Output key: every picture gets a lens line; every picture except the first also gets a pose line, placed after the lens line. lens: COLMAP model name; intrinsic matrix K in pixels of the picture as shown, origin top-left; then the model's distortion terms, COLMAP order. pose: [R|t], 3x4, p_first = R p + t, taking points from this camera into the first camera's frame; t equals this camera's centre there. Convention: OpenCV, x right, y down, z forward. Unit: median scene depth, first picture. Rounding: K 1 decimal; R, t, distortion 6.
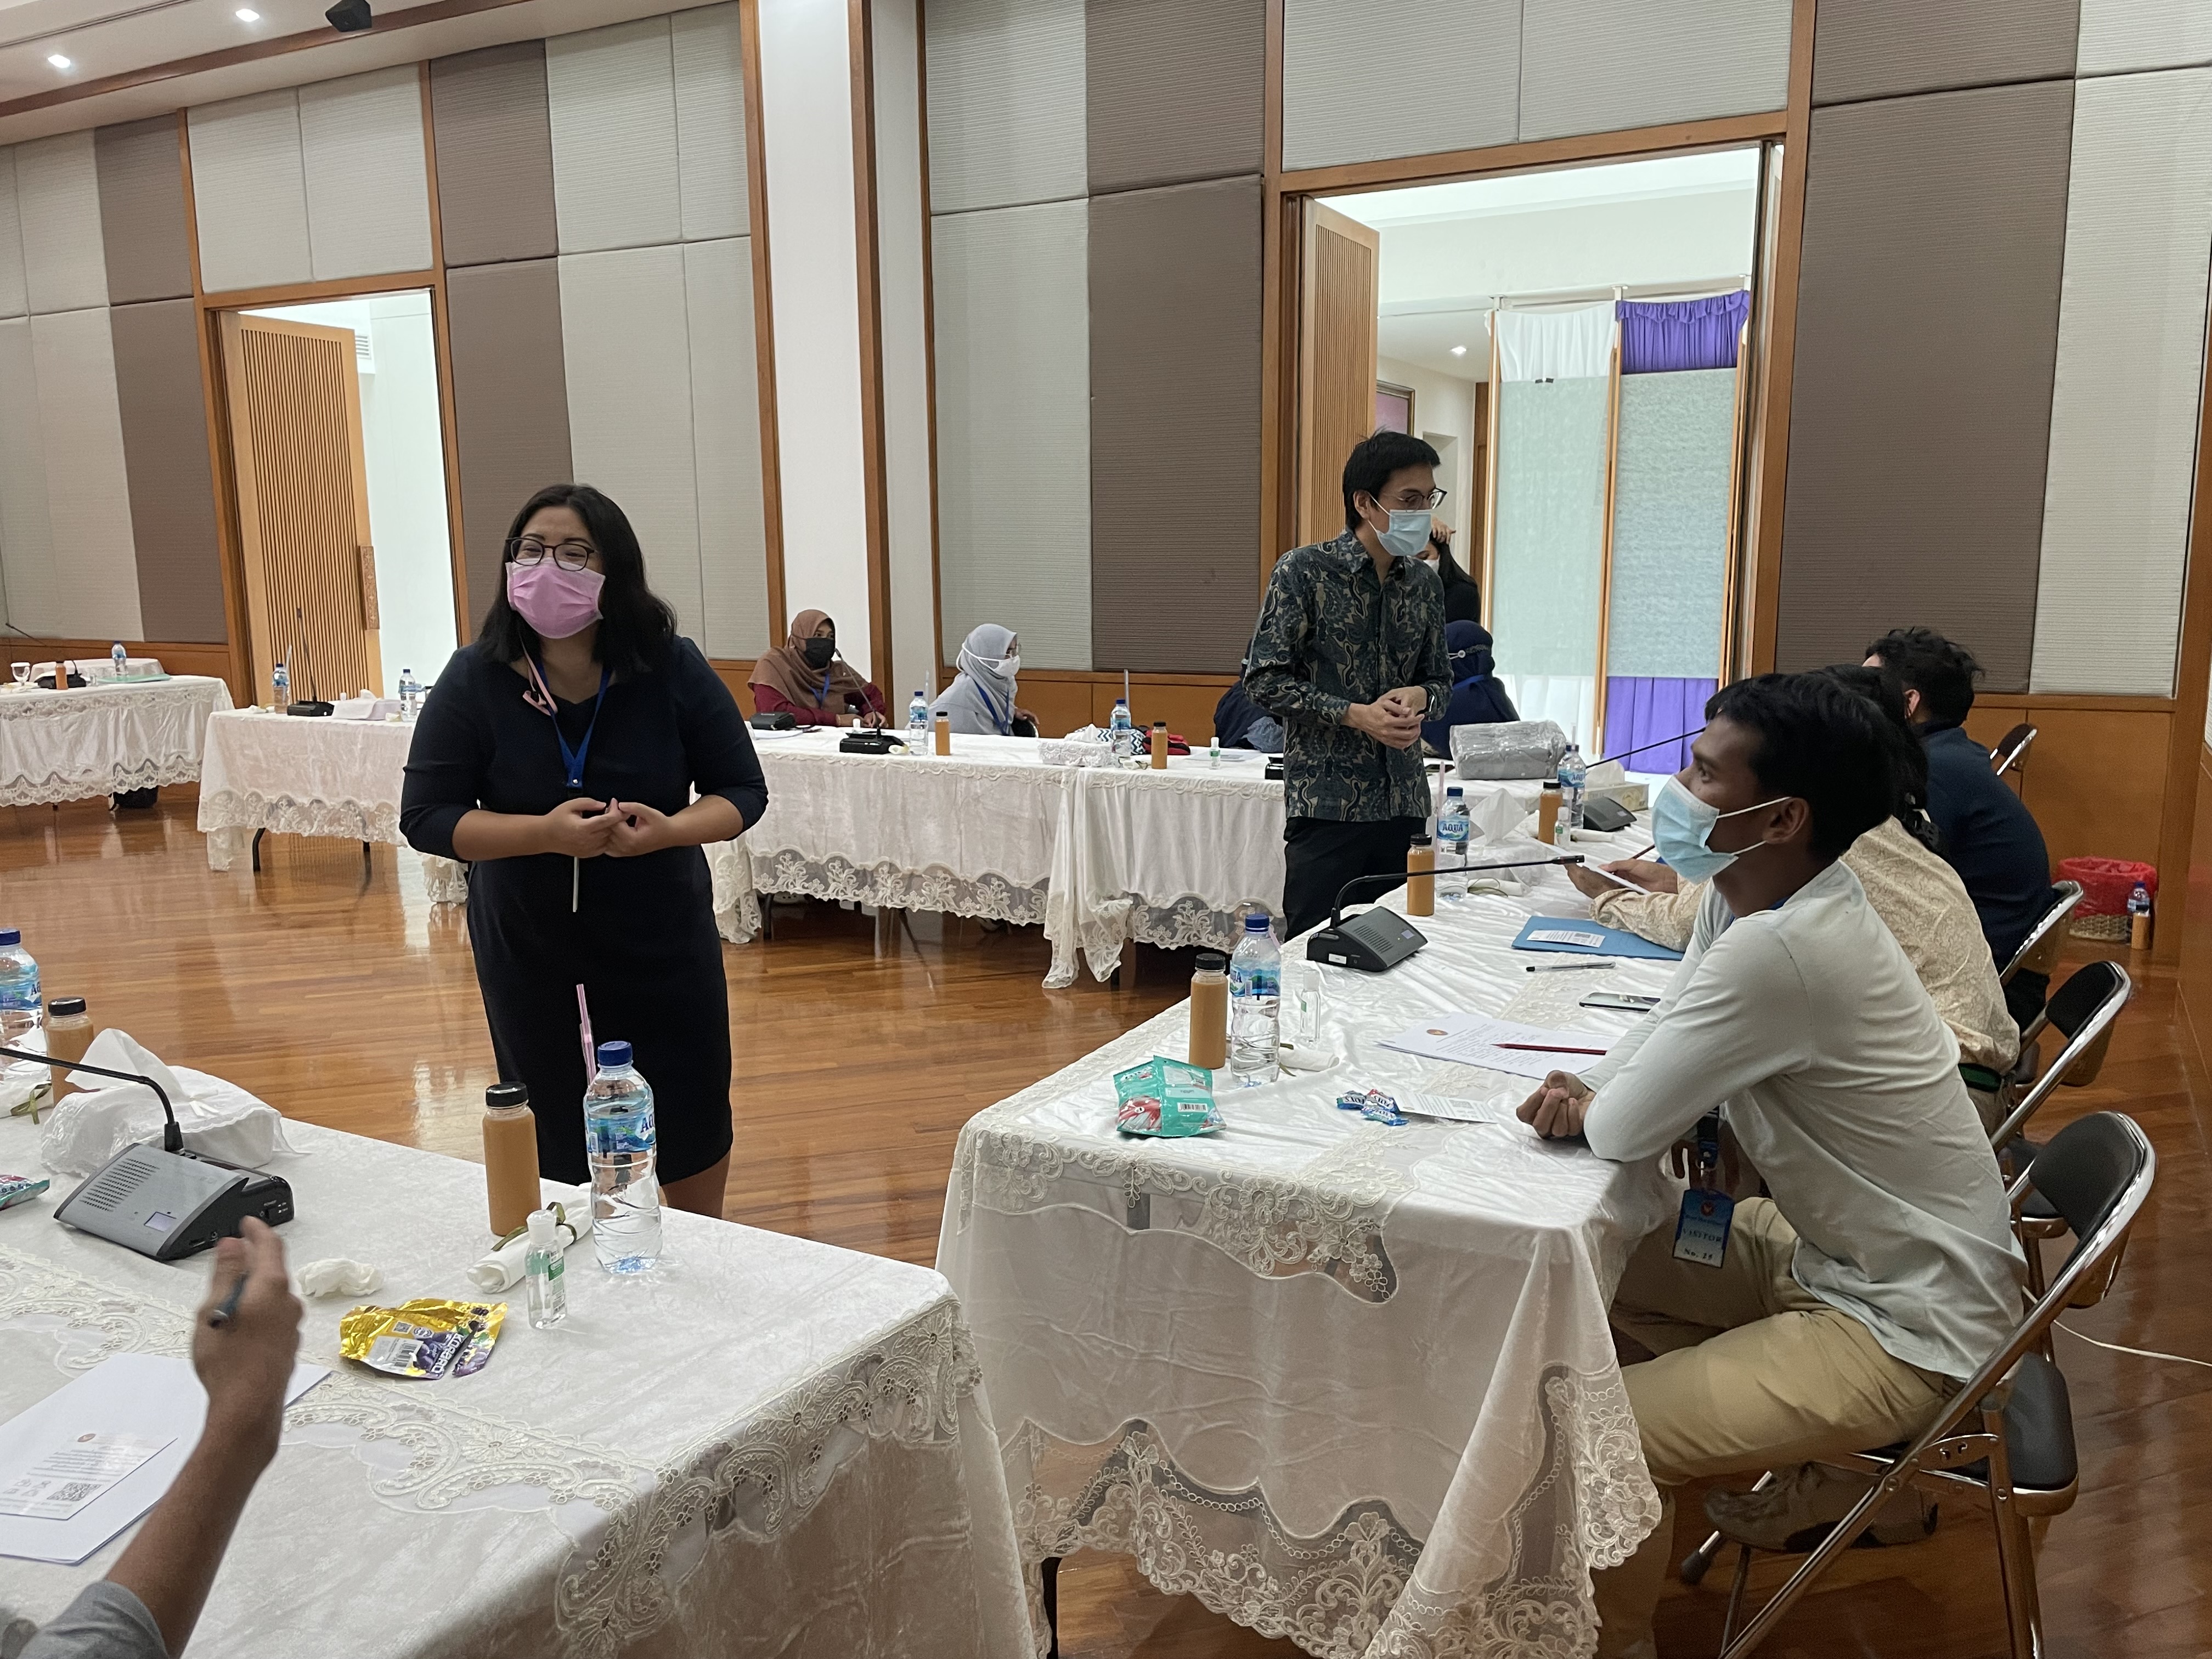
lens RADIAL K [[1645.6, 0, 1106.0], [0, 1645.6, 829.5], [0, 0, 1]] dist [0.004703, -0.004547]
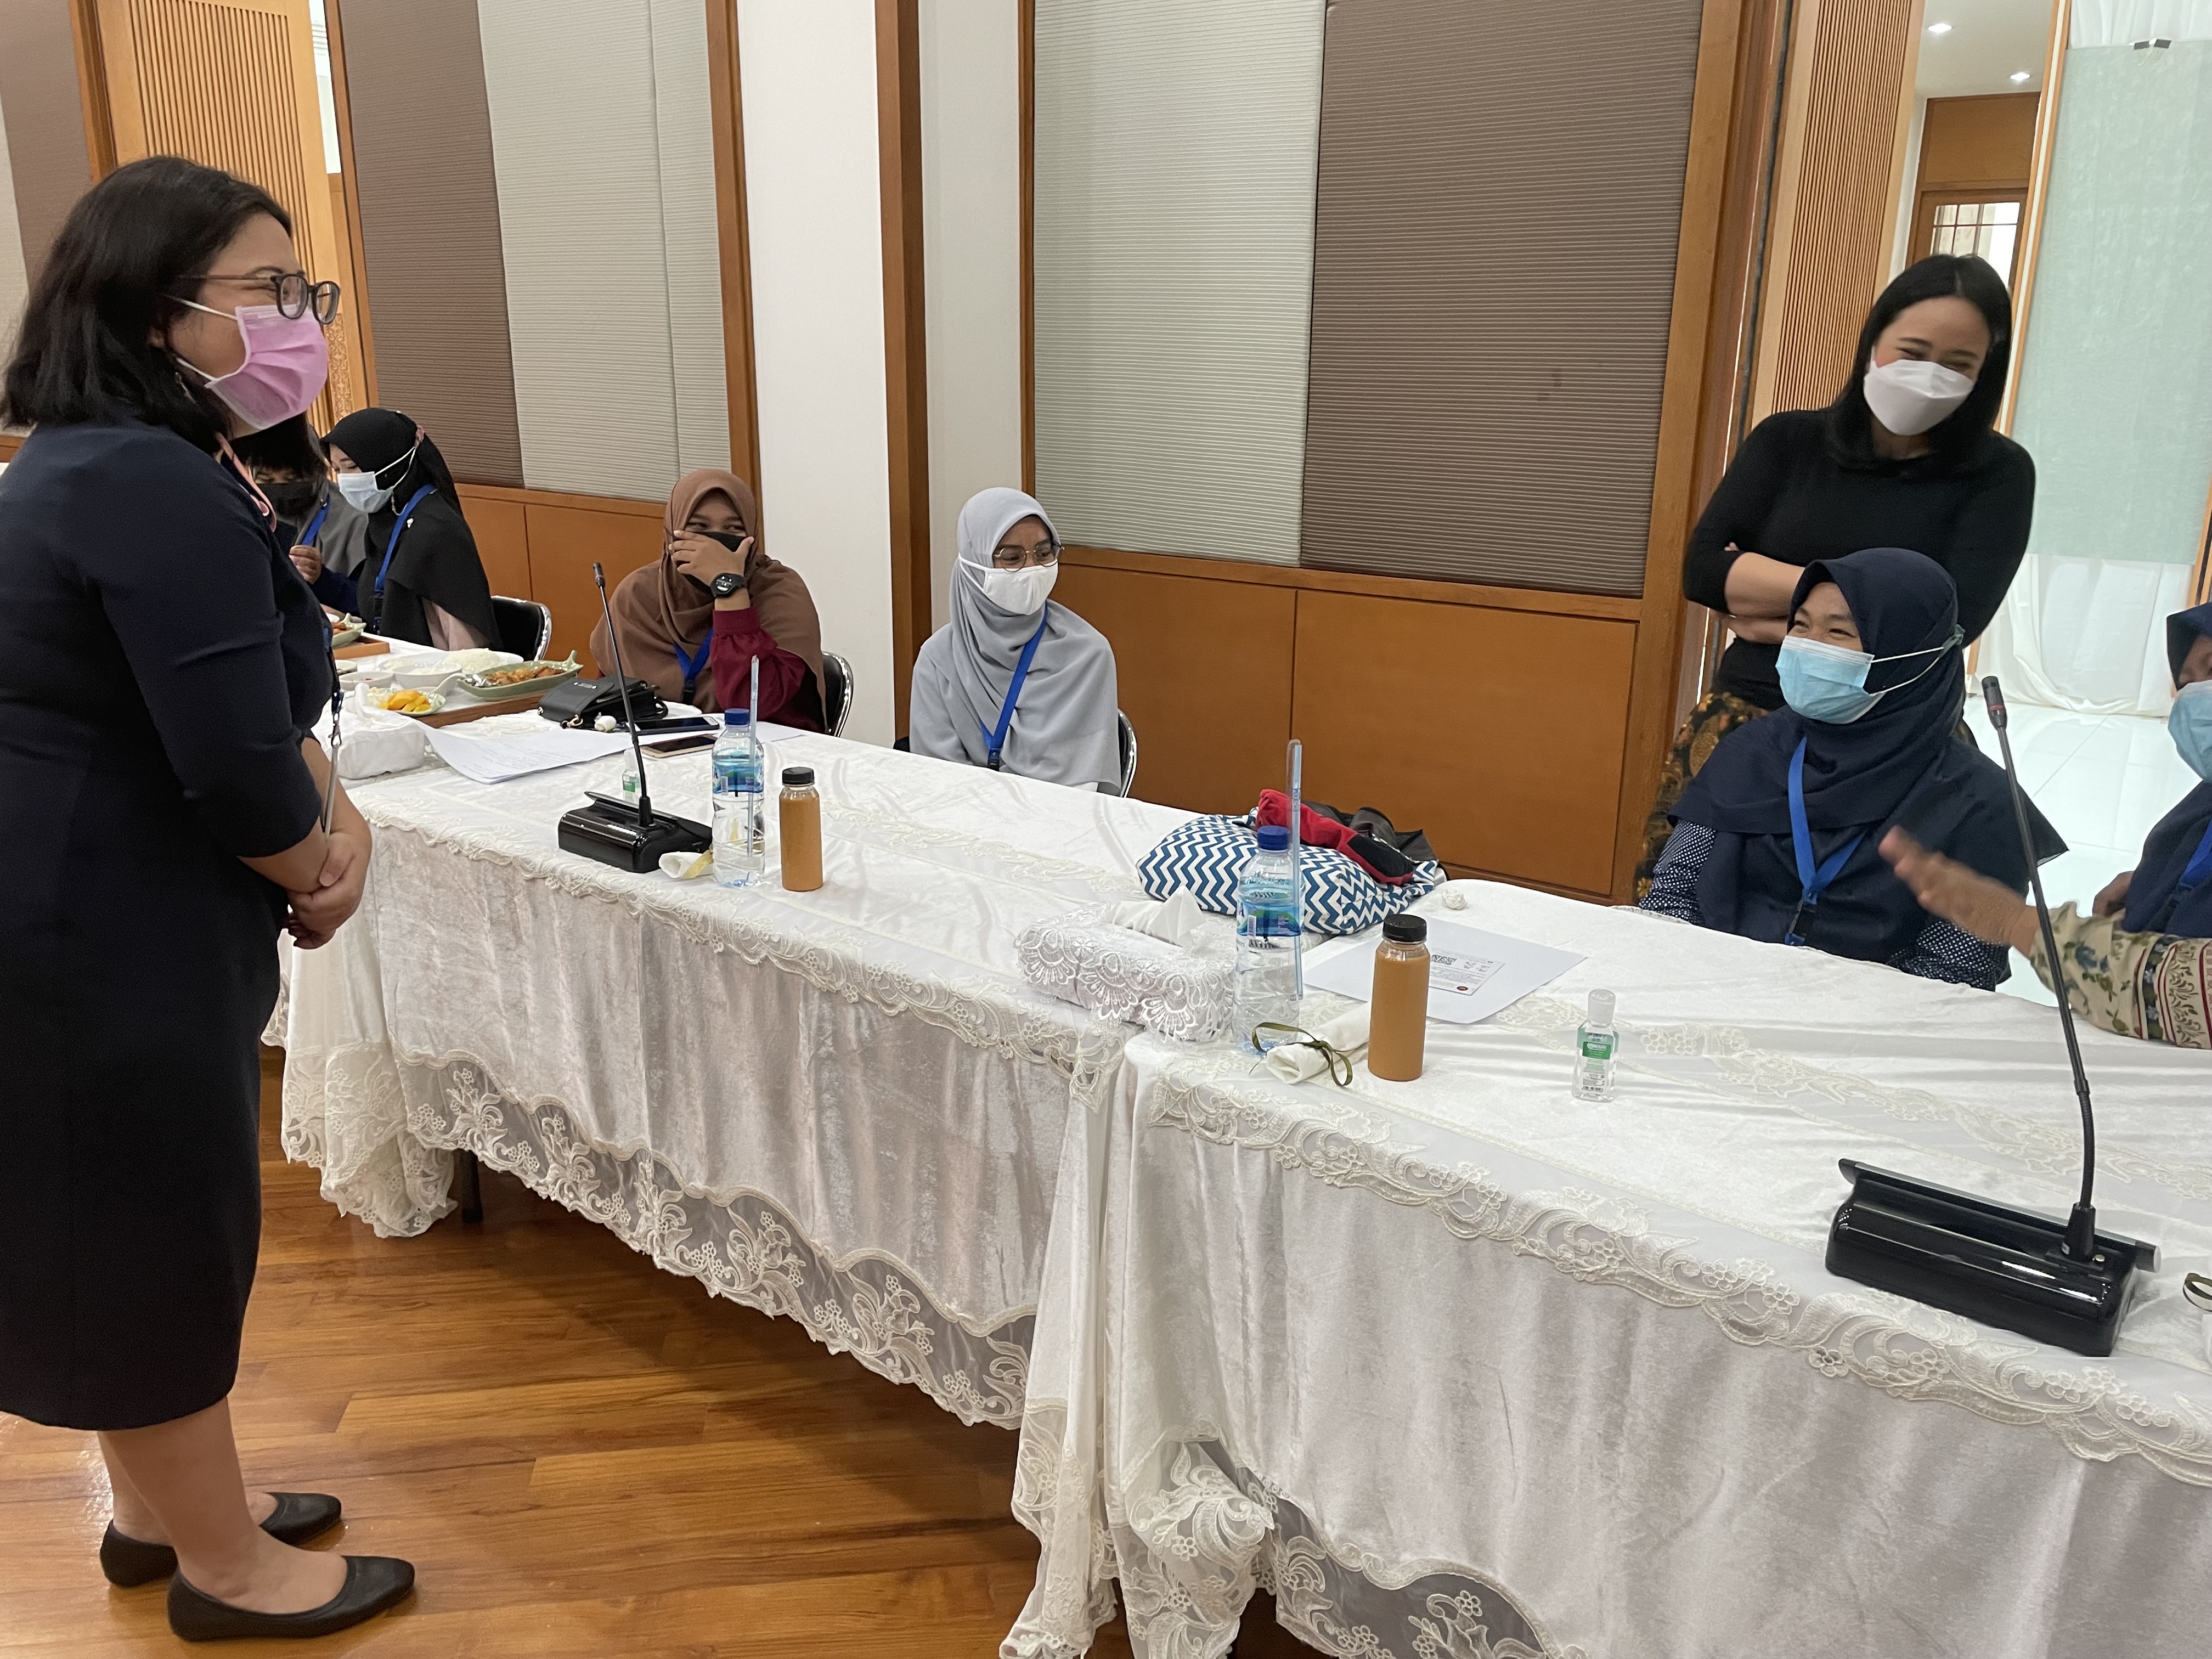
lens RADIAL K [[1685.6, 0, 1031.6], [0, 1685.6, 774.1], [0, 0, 1]] dist [-0.003914, -0.042557]
pose [[0.979713, 0.058696, -0.191616, 0.022393], [-0.042142, 0.995108, 0.089356, -0.109414], [0.195923, -0.079468, 0.977394, 0.672327]]
